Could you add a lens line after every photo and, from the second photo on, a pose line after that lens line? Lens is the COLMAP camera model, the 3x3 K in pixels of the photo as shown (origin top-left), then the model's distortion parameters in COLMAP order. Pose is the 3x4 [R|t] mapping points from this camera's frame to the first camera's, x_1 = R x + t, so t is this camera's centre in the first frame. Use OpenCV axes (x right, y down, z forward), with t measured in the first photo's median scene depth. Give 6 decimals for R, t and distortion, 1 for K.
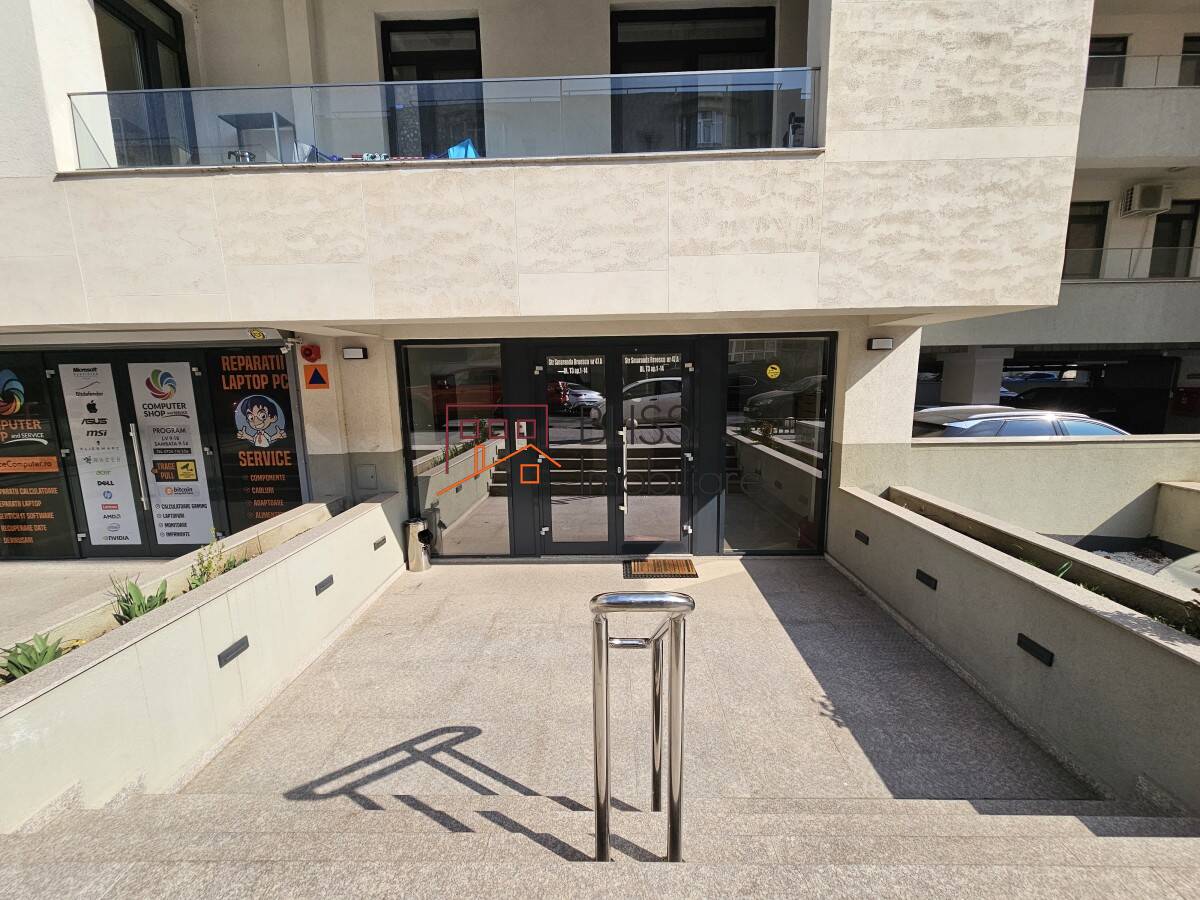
lens RADIAL K [[490.6, 0, 600.0], [0, 490.6, 450.0], [0, 0, 1]] dist [-0.000676, 0.000352]
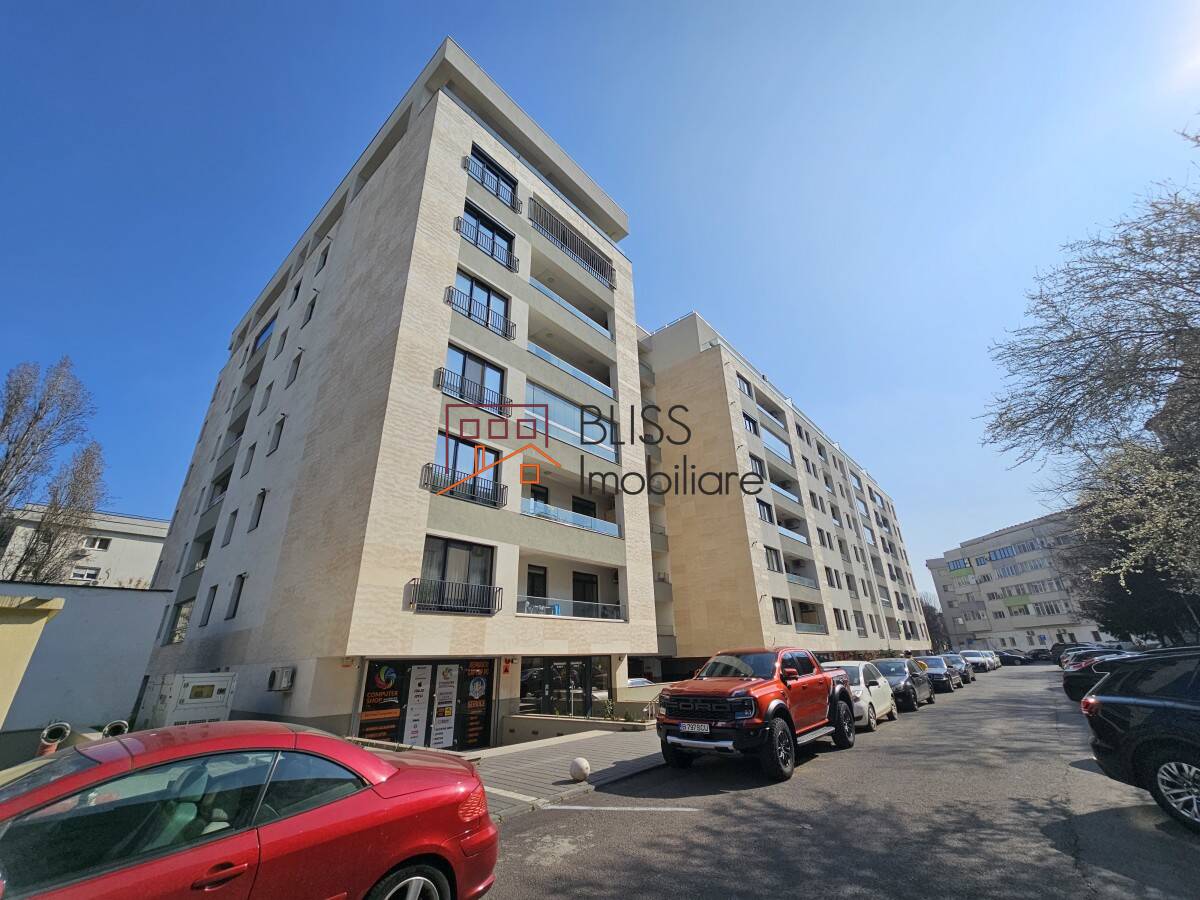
lens RADIAL K [[490.6, 0, 600.0], [0, 490.6, 450.0], [0, 0, 1]] dist [-0.000676, 0.000352]
pose [[0.639885, 0.304340, 0.705638, -2.538556], [0.130494, 0.861868, -0.490056, 0.220977], [-0.757310, 0.405661, 0.511782, -1.401252]]
